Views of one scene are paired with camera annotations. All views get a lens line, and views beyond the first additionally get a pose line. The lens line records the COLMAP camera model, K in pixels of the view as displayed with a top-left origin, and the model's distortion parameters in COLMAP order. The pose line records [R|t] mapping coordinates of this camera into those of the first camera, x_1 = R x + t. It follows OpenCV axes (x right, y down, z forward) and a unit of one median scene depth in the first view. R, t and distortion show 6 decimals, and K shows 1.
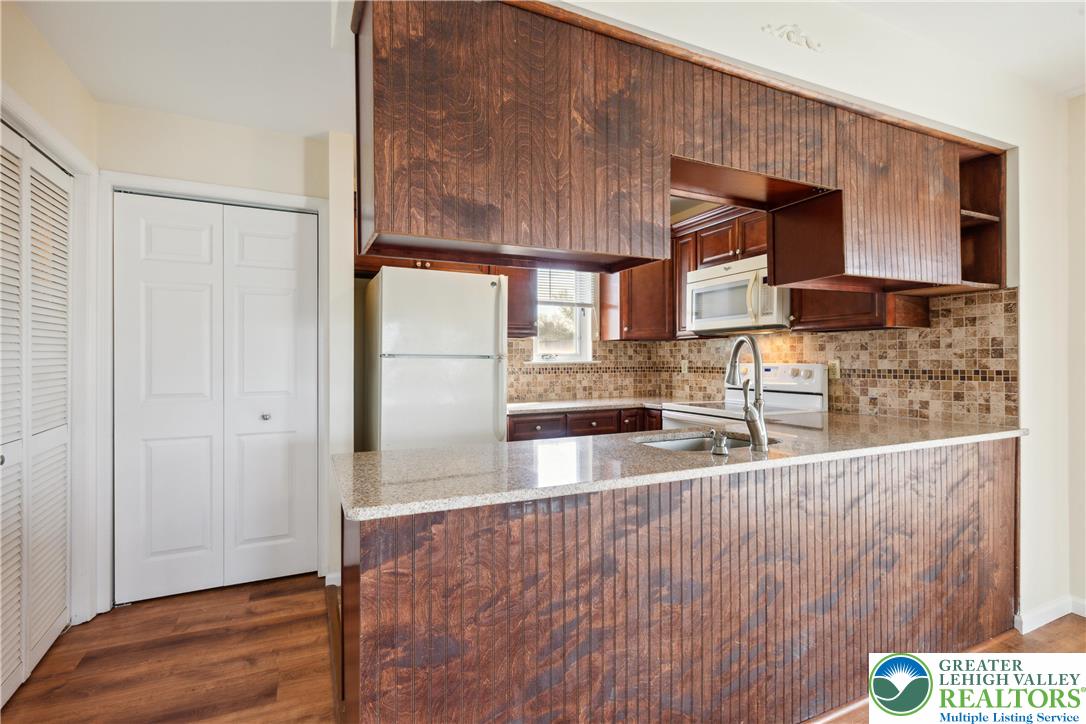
lens RADIAL K [[508.8, 0, 536.1], [0, 508.8, 360.3], [0, 0, 1]] dist [0.003266, -0.001587]
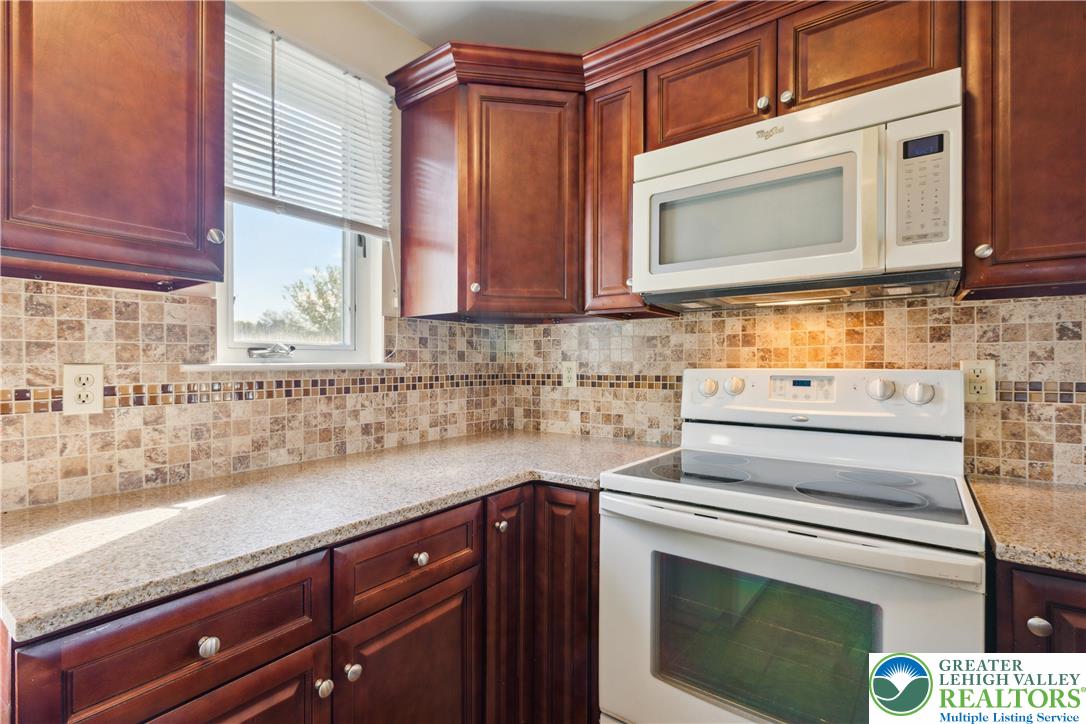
lens RADIAL K [[508.8, 0, 534.1], [0, 508.8, 363.2], [0, 0, 1]] dist [0.003266, -0.001587]
pose [[0.881337, 0.001471, 0.472485, 0.035672], [-0.001776, 0.999998, 0.000201, 0.001795], [-0.472484, -0.001016, 0.881339, 1.022140]]
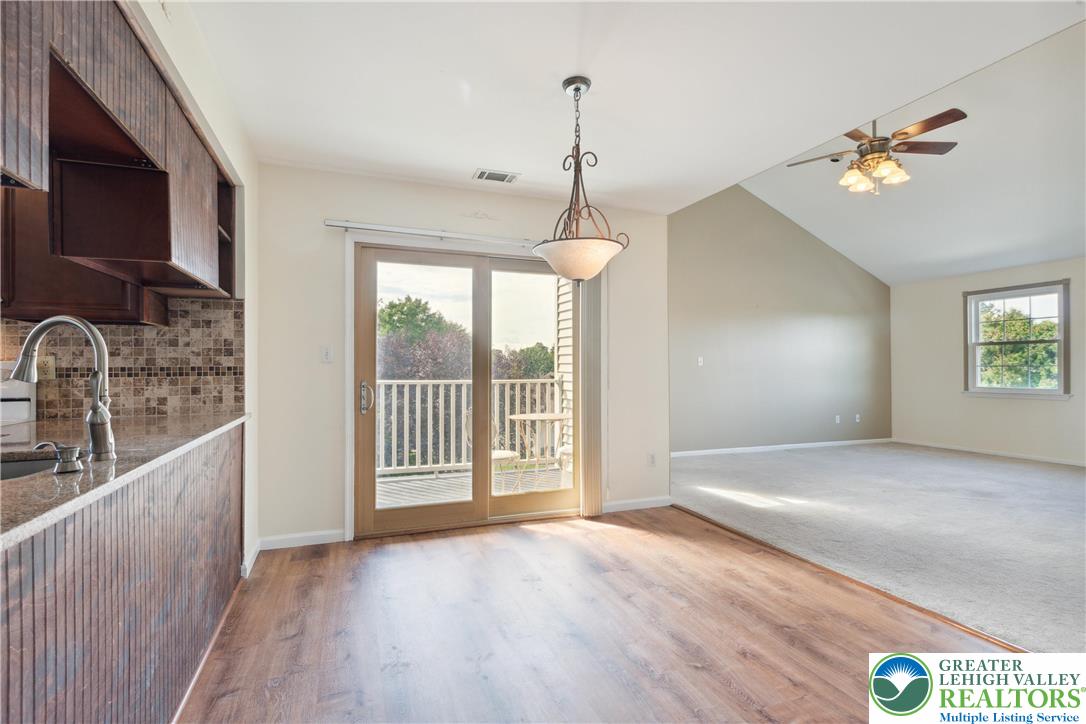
lens RADIAL K [[508.8, 0, 538.5], [0, 508.8, 363.3], [0, 0, 1]] dist [0.003266, -0.001587]
pose [[0.073642, 0.008719, 0.997247, -0.231544], [0.002201, 0.999958, -0.008905, 0.024169], [-0.997282, 0.002851, 0.073619, 0.185779]]
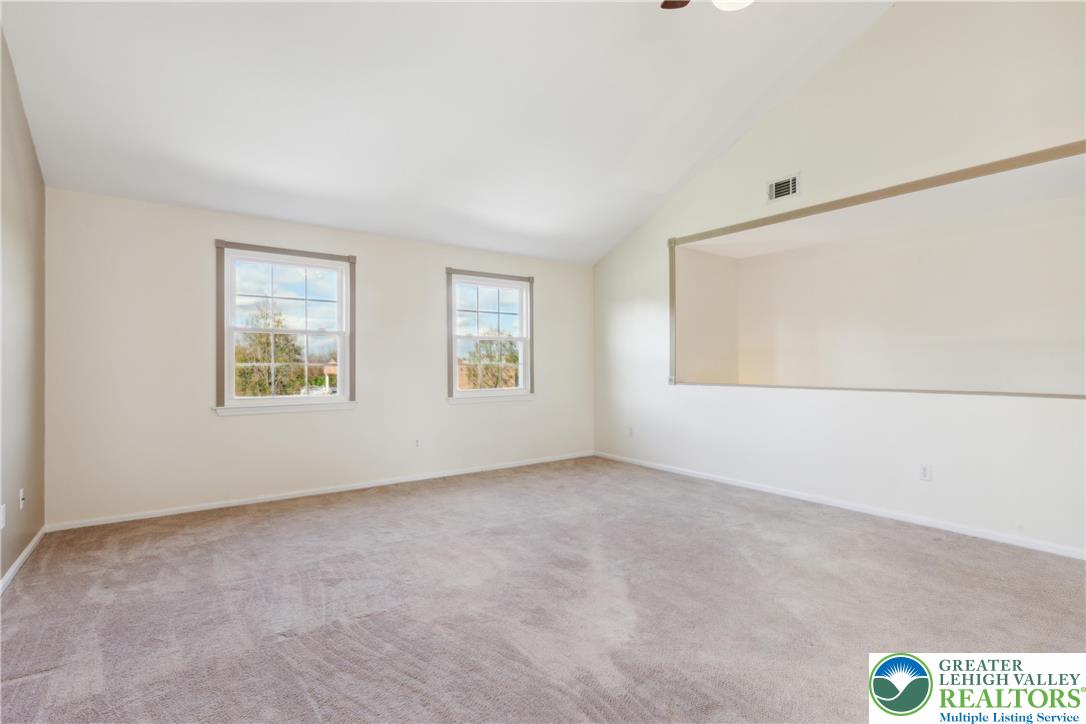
lens RADIAL K [[508.8, 0, 539.5], [0, 508.8, 361.6], [0, 0, 1]] dist [0.003266, -0.001587]
pose [[-0.980248, -0.002601, -0.197753, 2.260665], [-0.001371, 0.999979, -0.006358, 0.017460], [0.197765, -0.005961, -0.980231, -0.144726]]
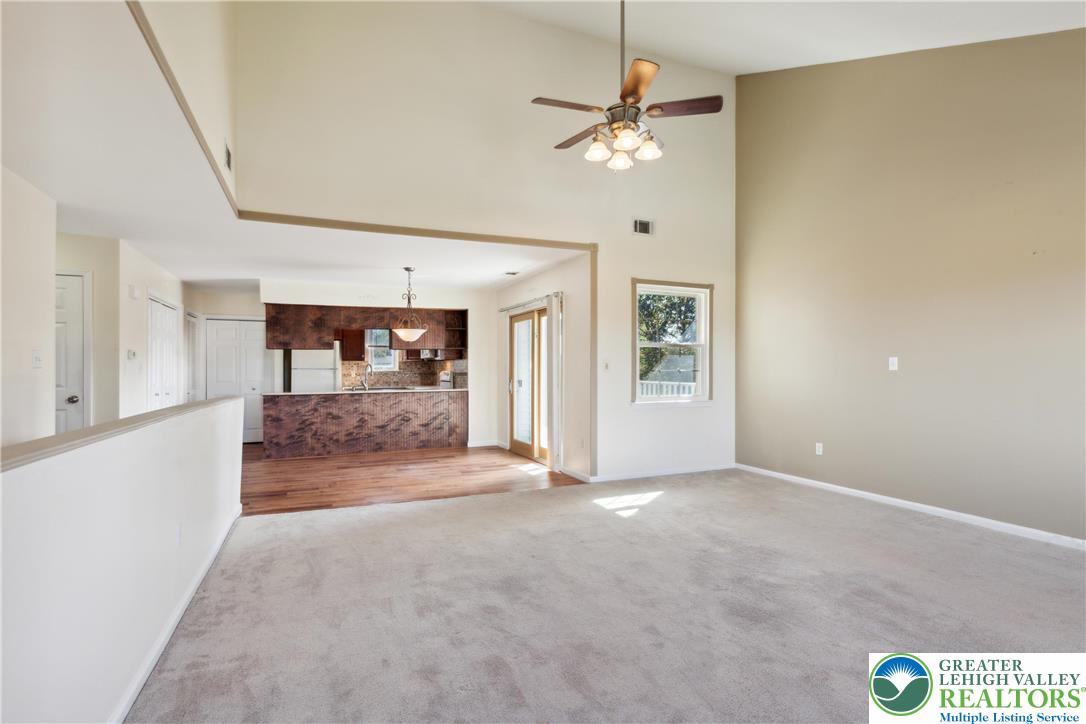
lens RADIAL K [[508.8, 0, 561.9], [0, 508.8, 370.1], [0, 0, 1]] dist [0.003266, -0.001587]
pose [[0.999902, -0.003723, 0.013517, 1.508809], [0.003755, 0.999990, -0.002294, 0.013433], [-0.013508, 0.002345, 0.999906, -2.464797]]
